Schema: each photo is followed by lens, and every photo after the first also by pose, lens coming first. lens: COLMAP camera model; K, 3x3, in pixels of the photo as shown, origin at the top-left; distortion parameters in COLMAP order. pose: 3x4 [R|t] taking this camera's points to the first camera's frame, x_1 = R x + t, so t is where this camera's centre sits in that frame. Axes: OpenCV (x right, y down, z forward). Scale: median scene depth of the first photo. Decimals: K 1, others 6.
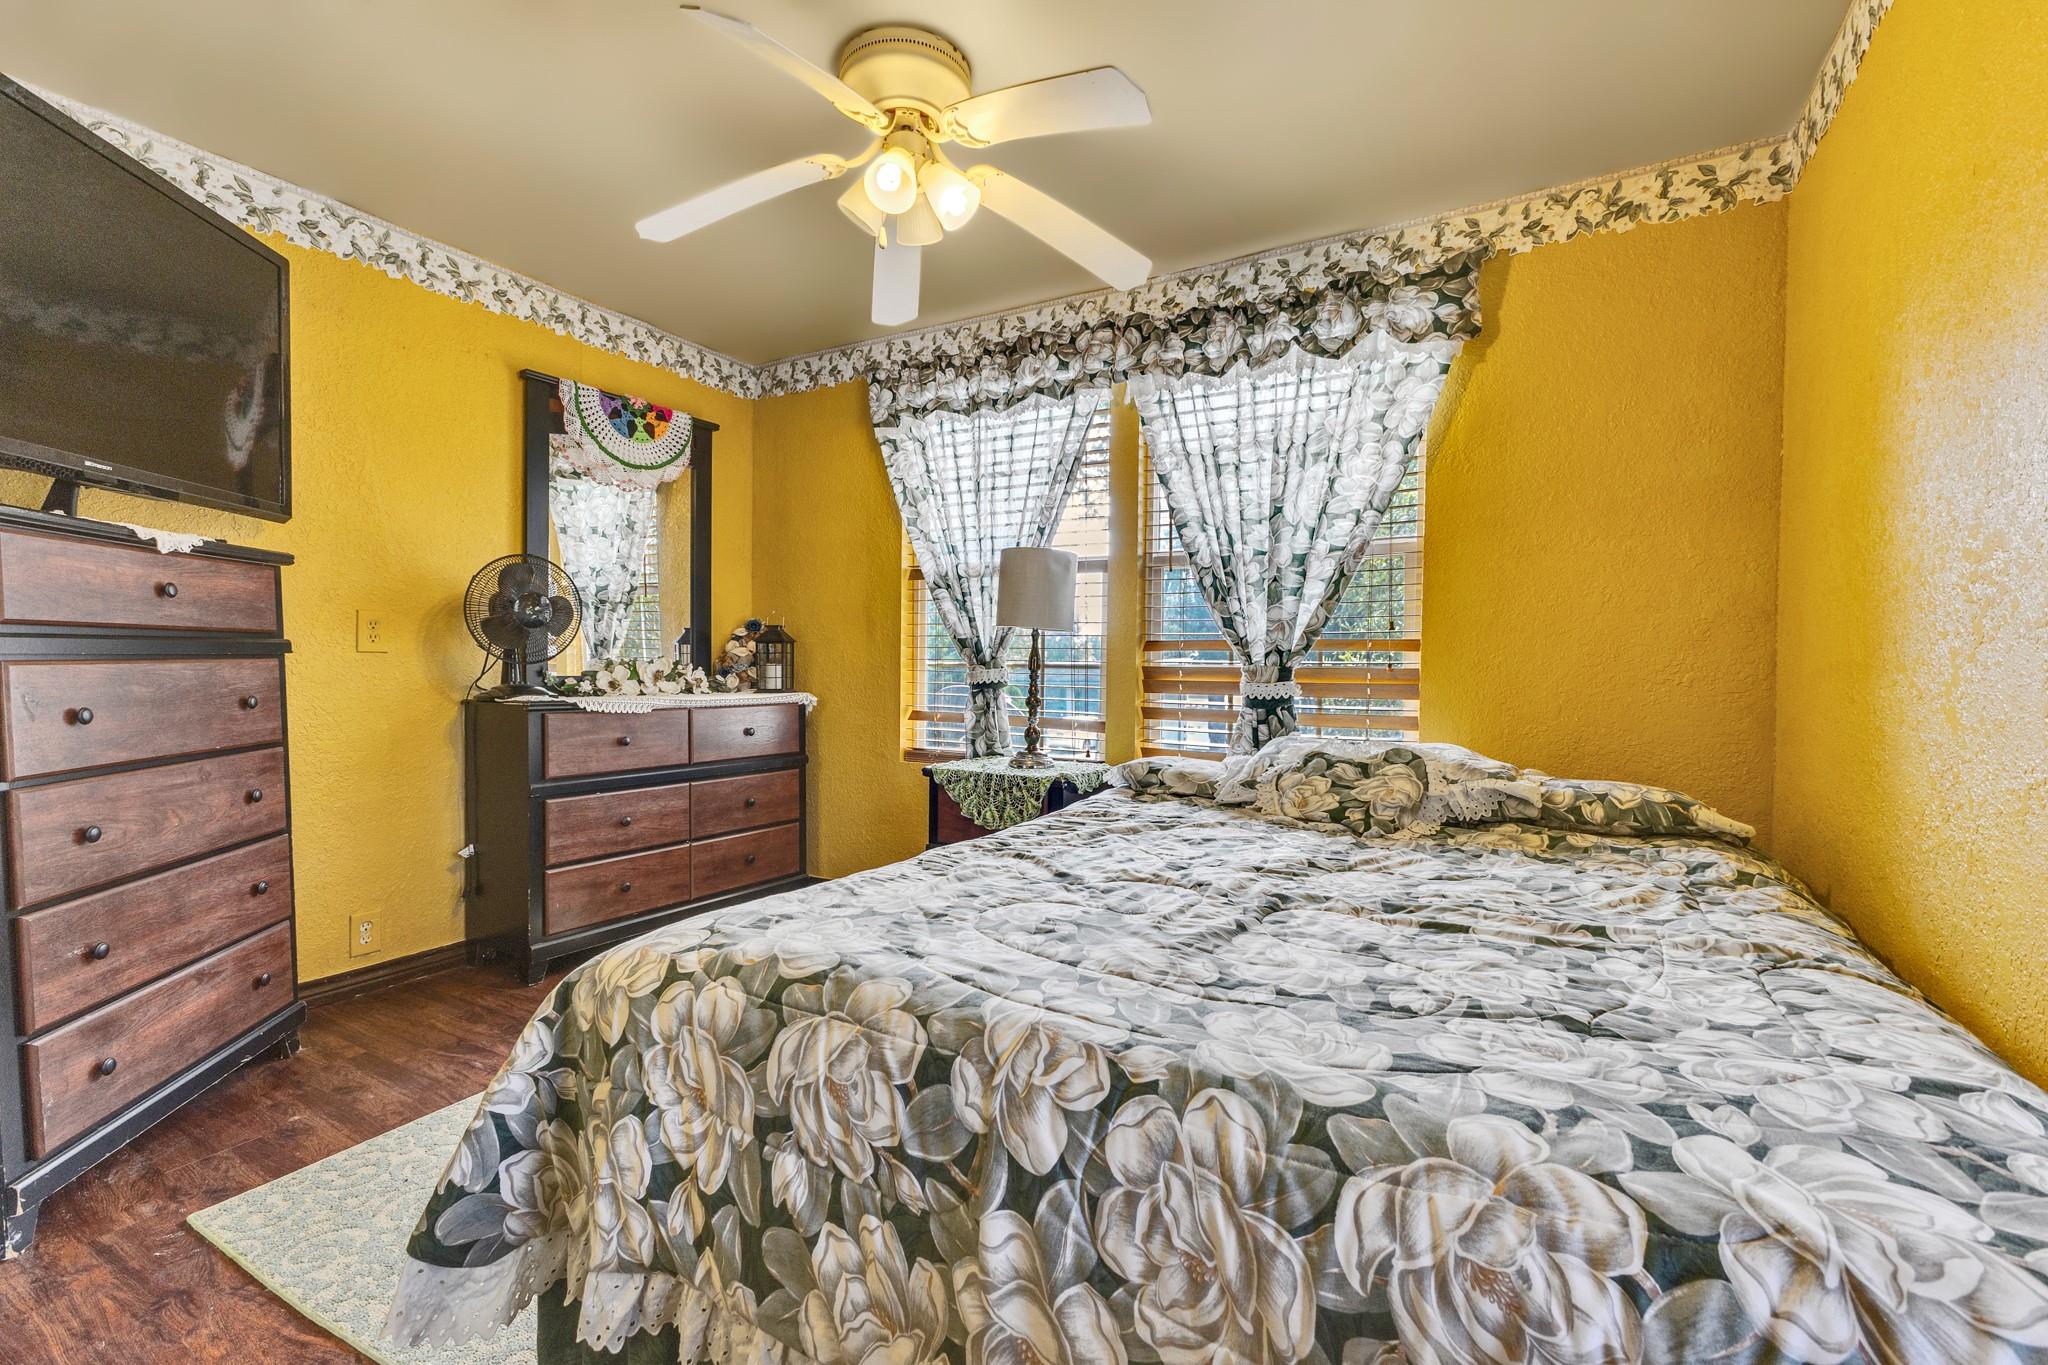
lens RADIAL K [[878.5, 0, 1026.7], [0, 878.5, 680.3], [0, 0, 1]] dist [0.013985, -0.005075]
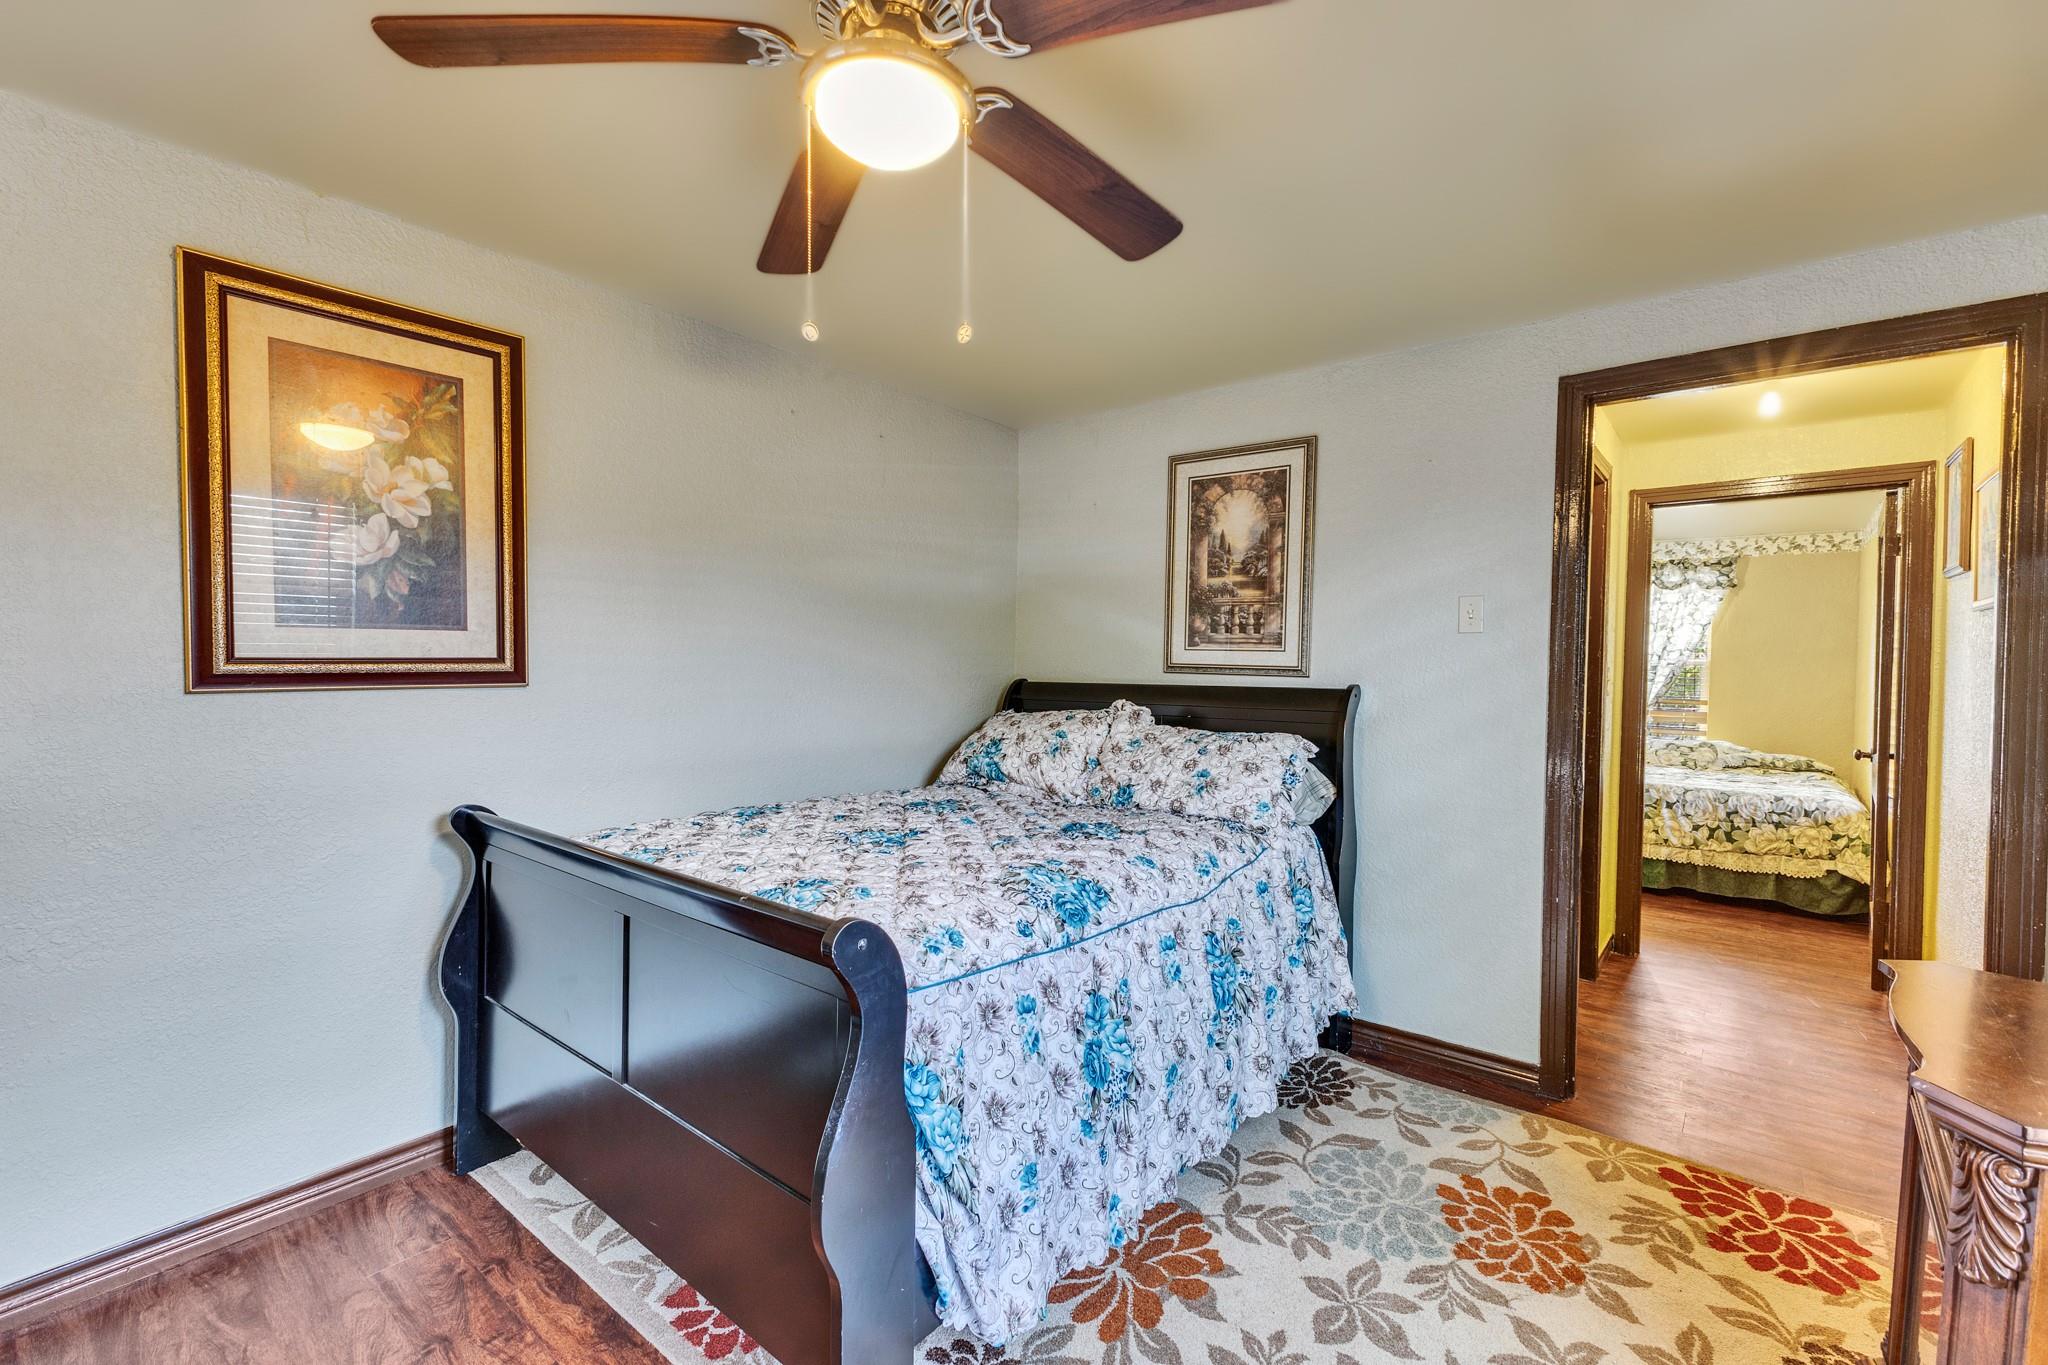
lens RADIAL K [[878.5, 0, 1023.5], [0, 878.5, 678.2], [0, 0, 1]] dist [0.013985, -0.005075]
pose [[0.985997, 0.010169, -0.166452, -1.155106], [-0.009559, 0.999944, 0.004462, -0.110033], [0.166488, -0.002809, 0.986039, -1.981976]]
